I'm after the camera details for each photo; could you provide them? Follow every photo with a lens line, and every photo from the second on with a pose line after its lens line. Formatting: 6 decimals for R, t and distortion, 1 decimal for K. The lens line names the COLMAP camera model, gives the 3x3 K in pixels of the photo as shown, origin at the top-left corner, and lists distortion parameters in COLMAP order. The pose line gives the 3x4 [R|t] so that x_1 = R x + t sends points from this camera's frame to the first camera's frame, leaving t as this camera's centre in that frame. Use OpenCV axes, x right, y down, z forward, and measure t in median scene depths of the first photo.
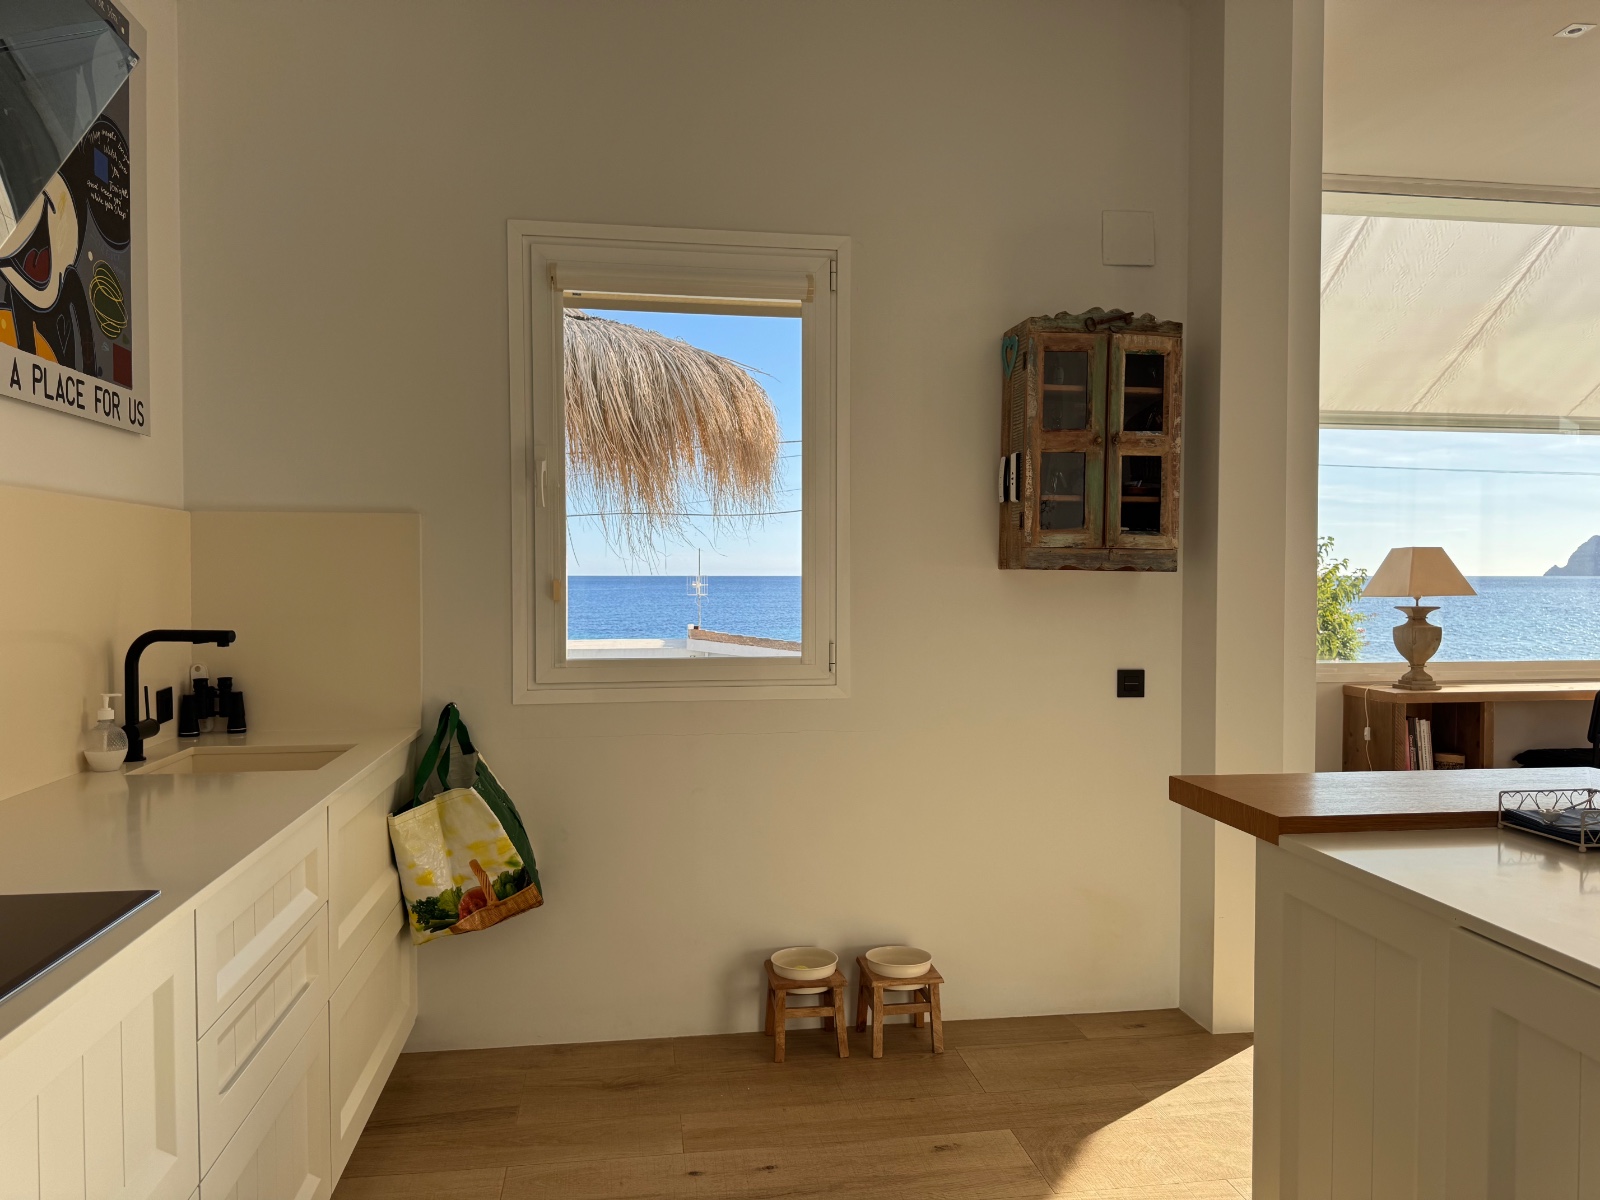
lens RADIAL K [[1132.0, 0, 797.8], [0, 1132.0, 608.1], [0, 0, 1]] dist [0.027801, -0.001588]
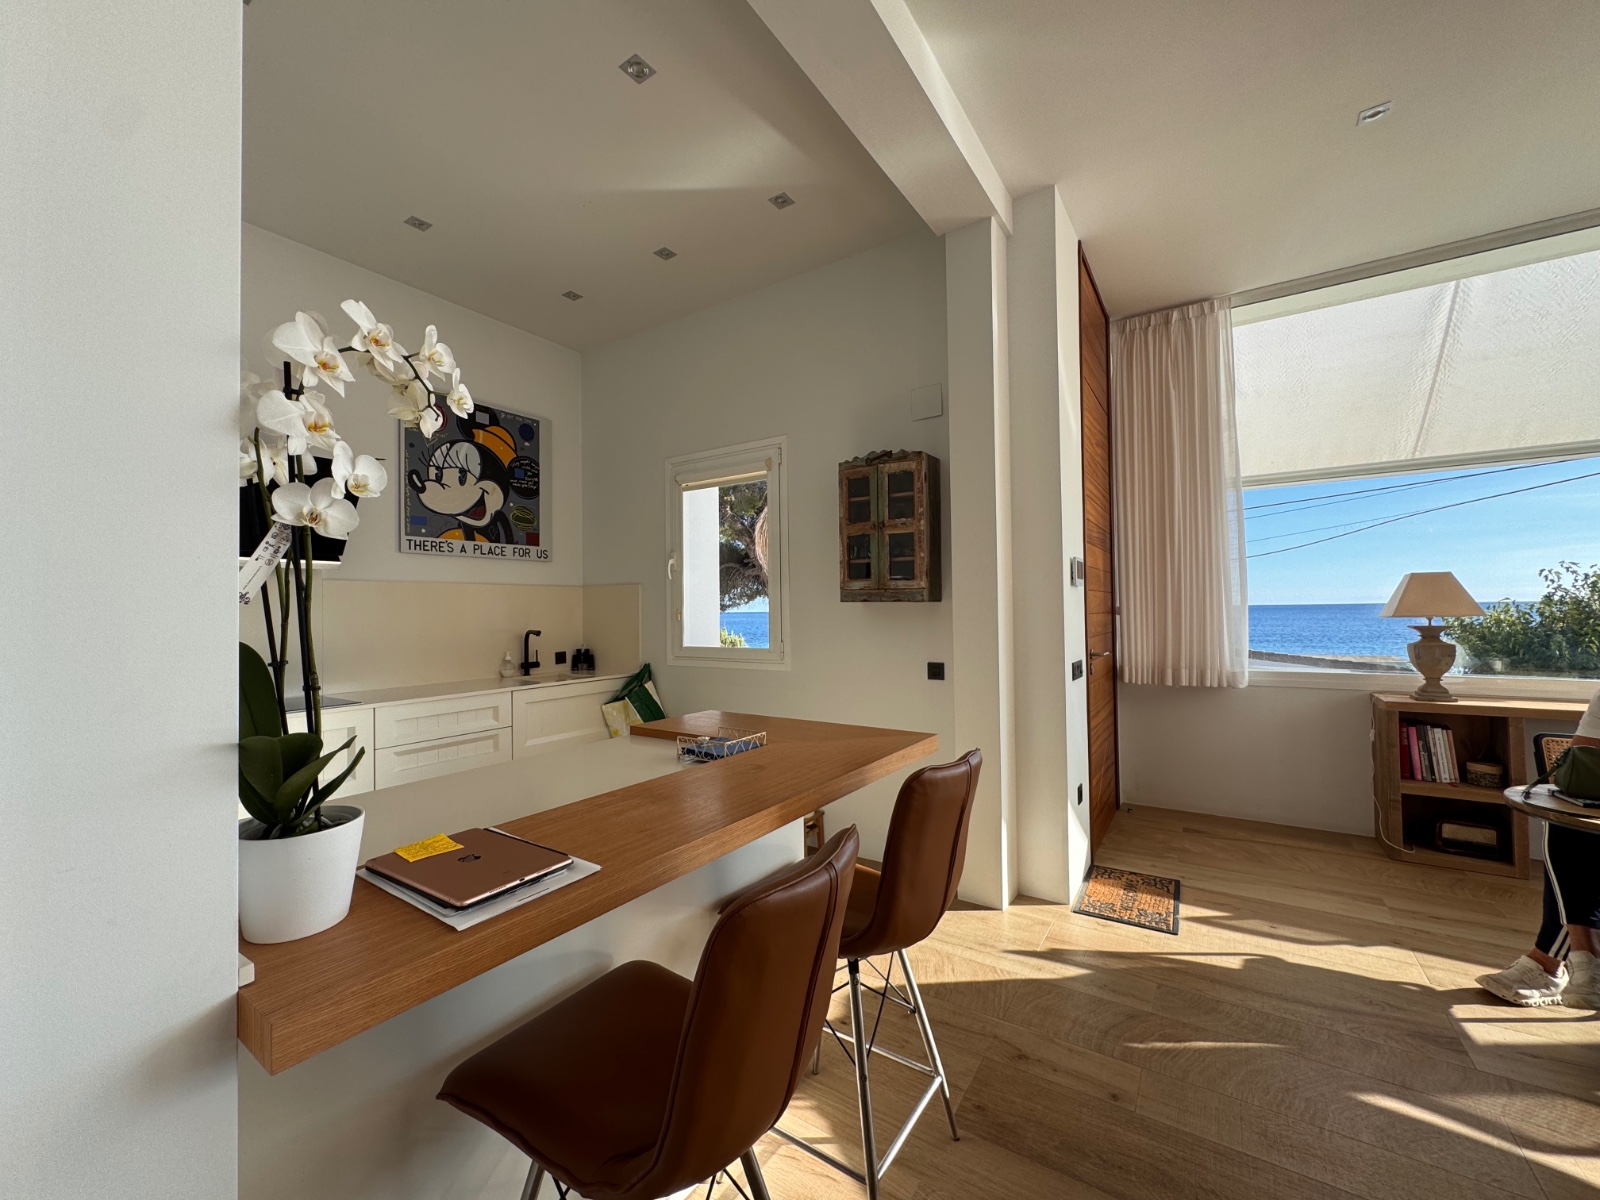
lens RADIAL K [[639.2, 0, 803.0], [0, 639.2, 595.3], [0, 0, 1]] dist [-0.000291, -0.000218]
pose [[0.749436, -0.025690, -0.661578, 0.817596], [-0.005586, 0.998966, -0.045119, 0.000470], [0.662053, 0.037510, 0.748517, 0.203691]]
